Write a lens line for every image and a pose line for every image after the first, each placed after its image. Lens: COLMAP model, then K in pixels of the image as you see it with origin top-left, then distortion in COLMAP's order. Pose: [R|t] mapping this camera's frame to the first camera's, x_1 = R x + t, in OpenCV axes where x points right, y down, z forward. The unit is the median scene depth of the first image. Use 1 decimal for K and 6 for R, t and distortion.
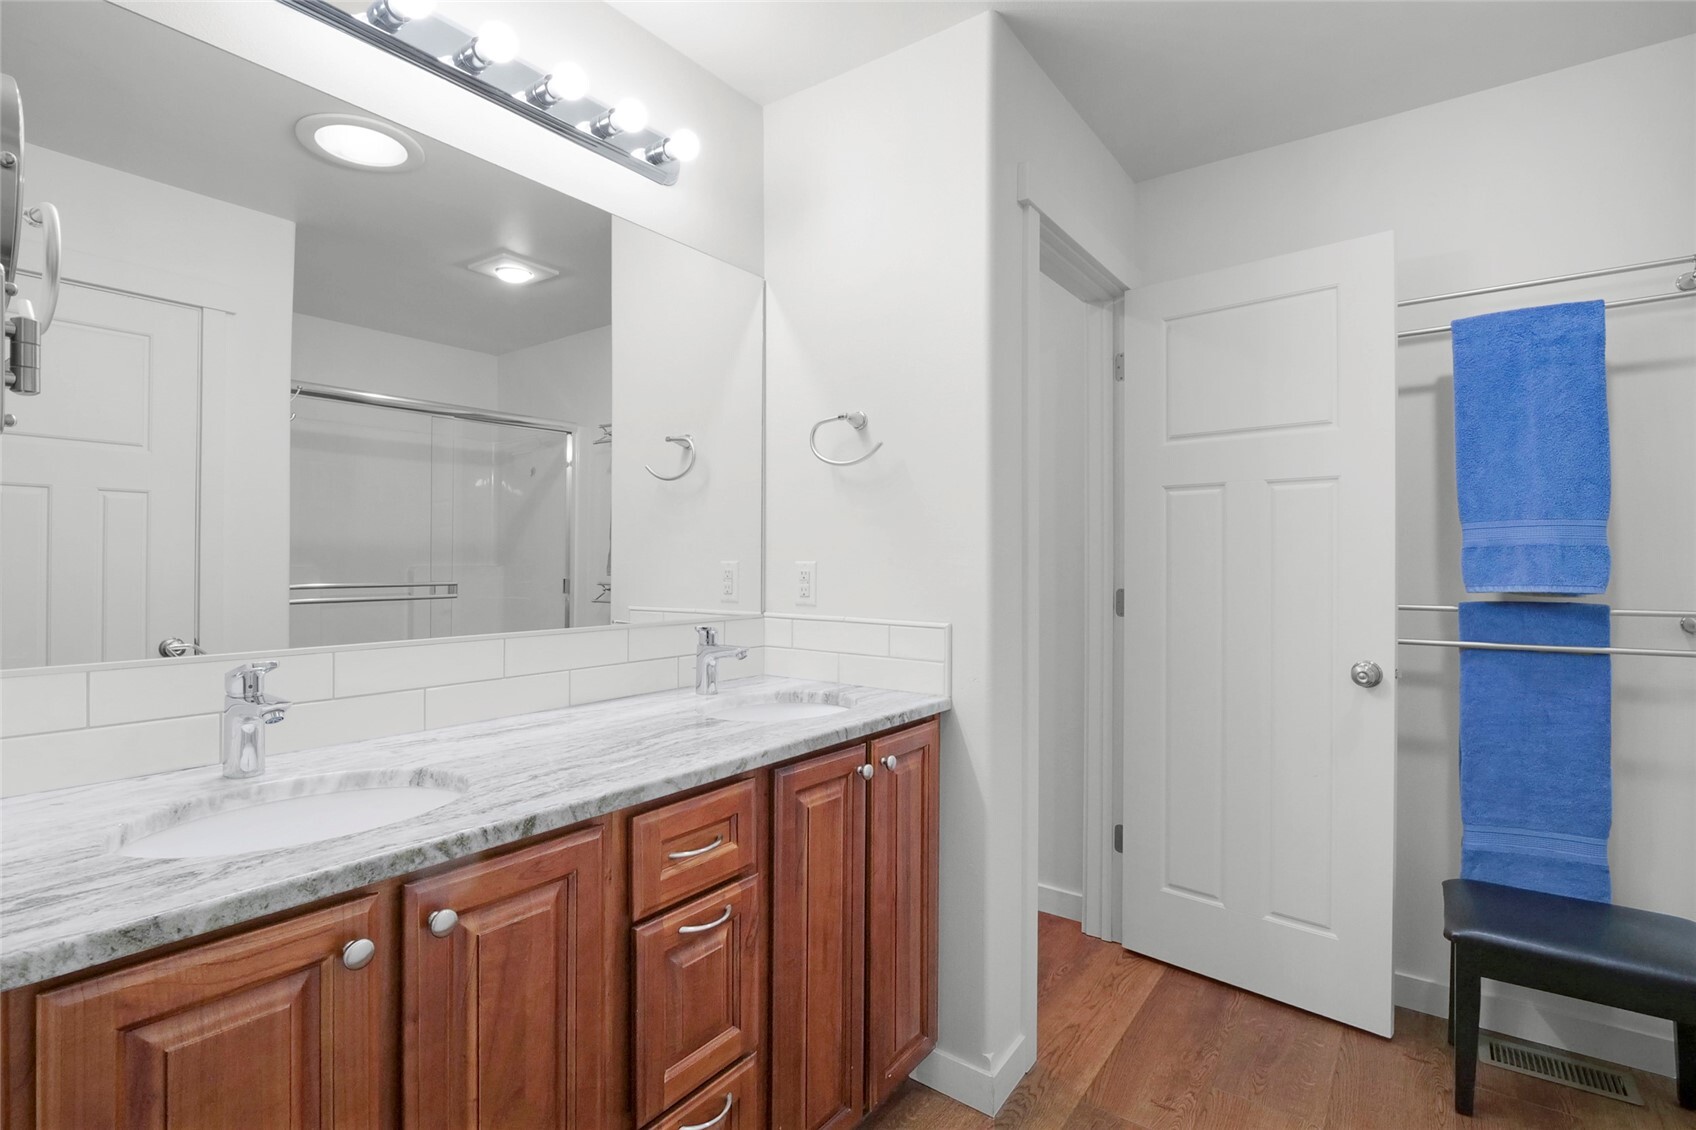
lens RADIAL K [[799.3, 0, 840.4], [0, 799.3, 554.6], [0, 0, 1]] dist [-0.018158, 0.001515]
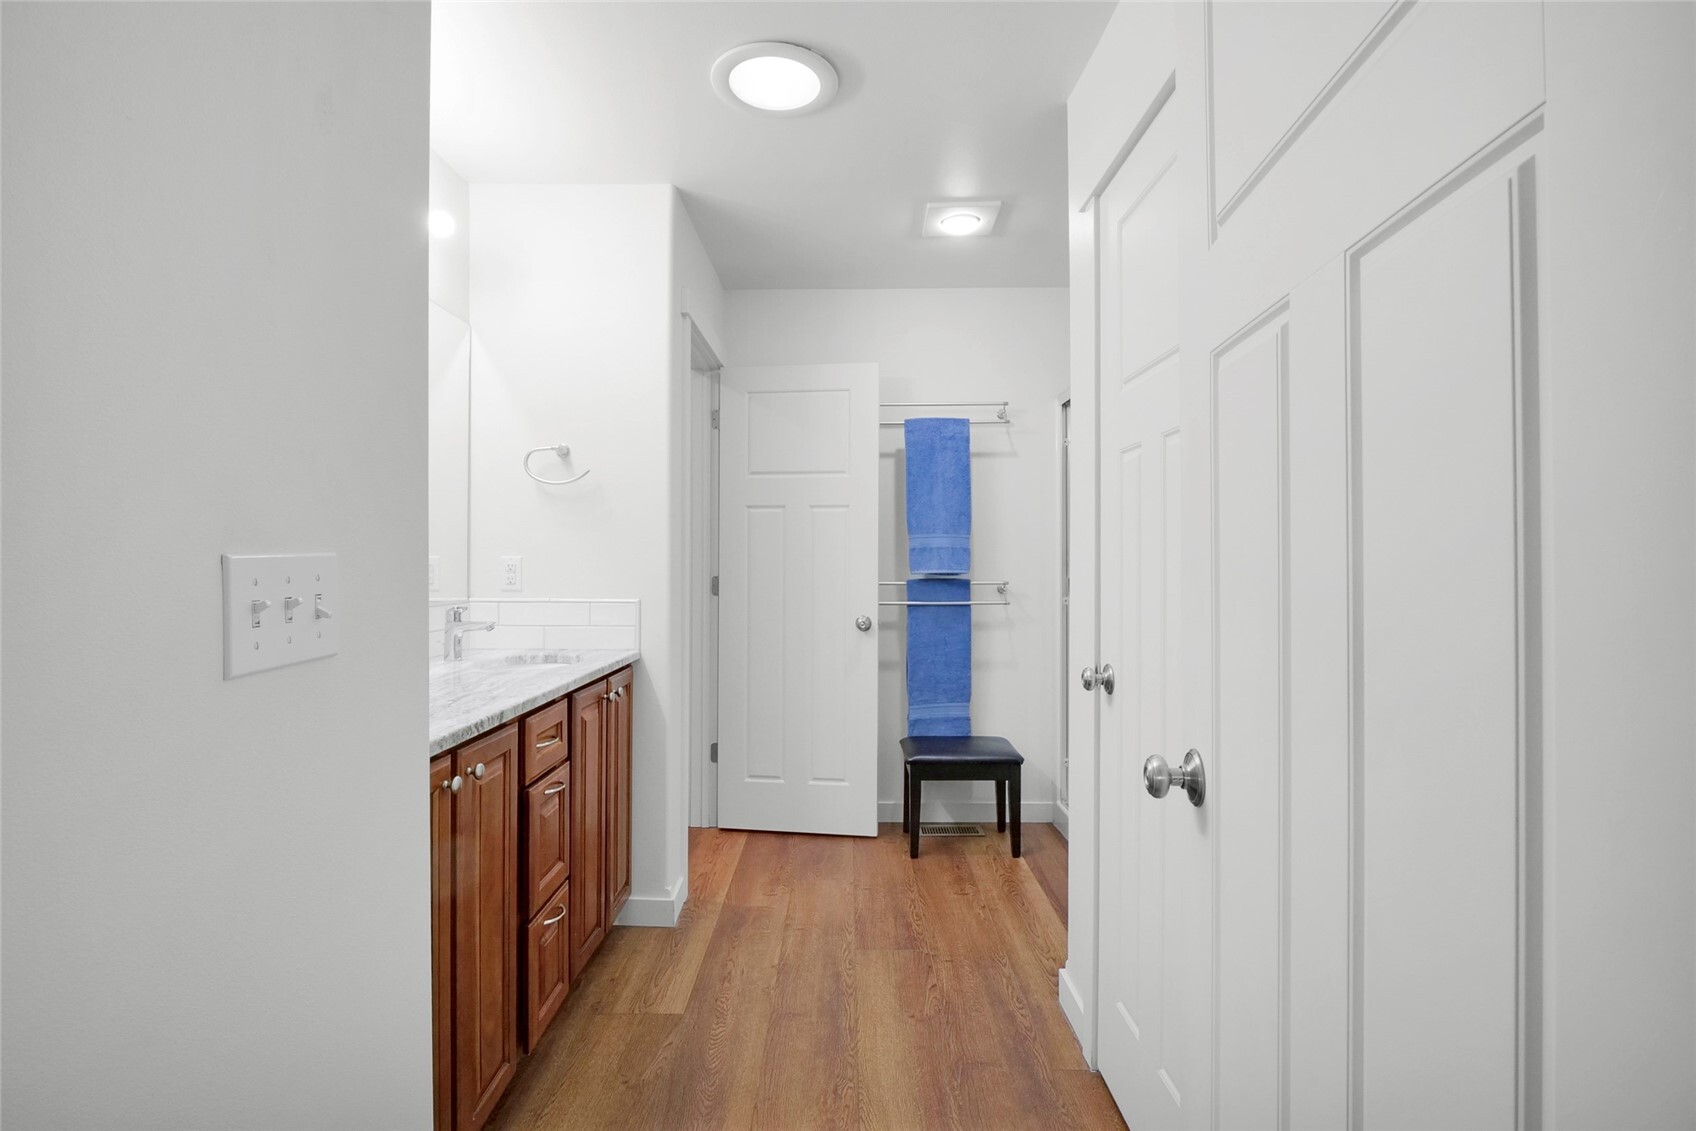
lens RADIAL K [[799.3, 0, 836.9], [0, 799.3, 553.8], [0, 0, 1]] dist [-0.018158, 0.001515]
pose [[0.811106, 0.001948, 0.584896, -0.397291], [-0.002757, 0.999996, 0.000493, 0.002454], [-0.584893, -0.002012, 0.811108, -0.361959]]
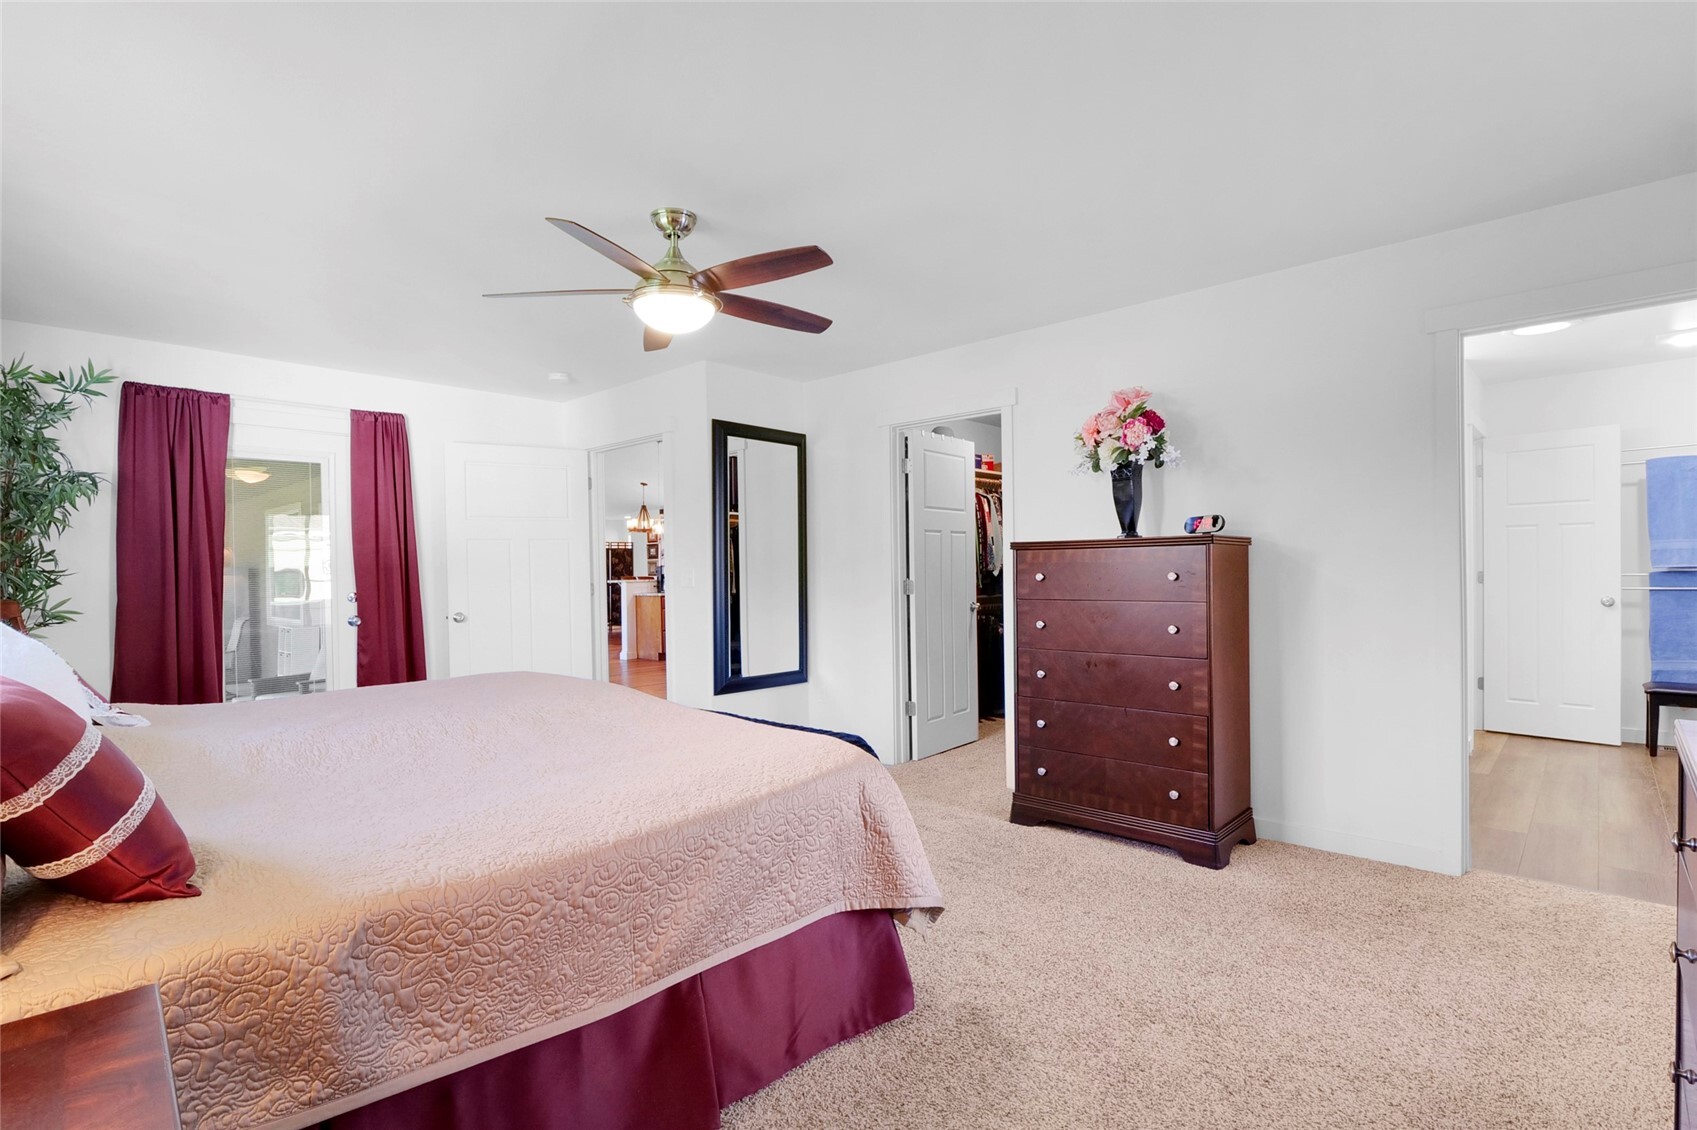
lens RADIAL K [[799.8, 0, 848.5], [0, 799.8, 577.6], [0, 0, 1]] dist [-0.018158, 0.001515]
pose [[0.991277, -0.025046, -0.129396, -1.463233], [0.028405, 0.999304, 0.024176, -0.055748], [0.128700, -0.027640, 0.991298, -1.863273]]
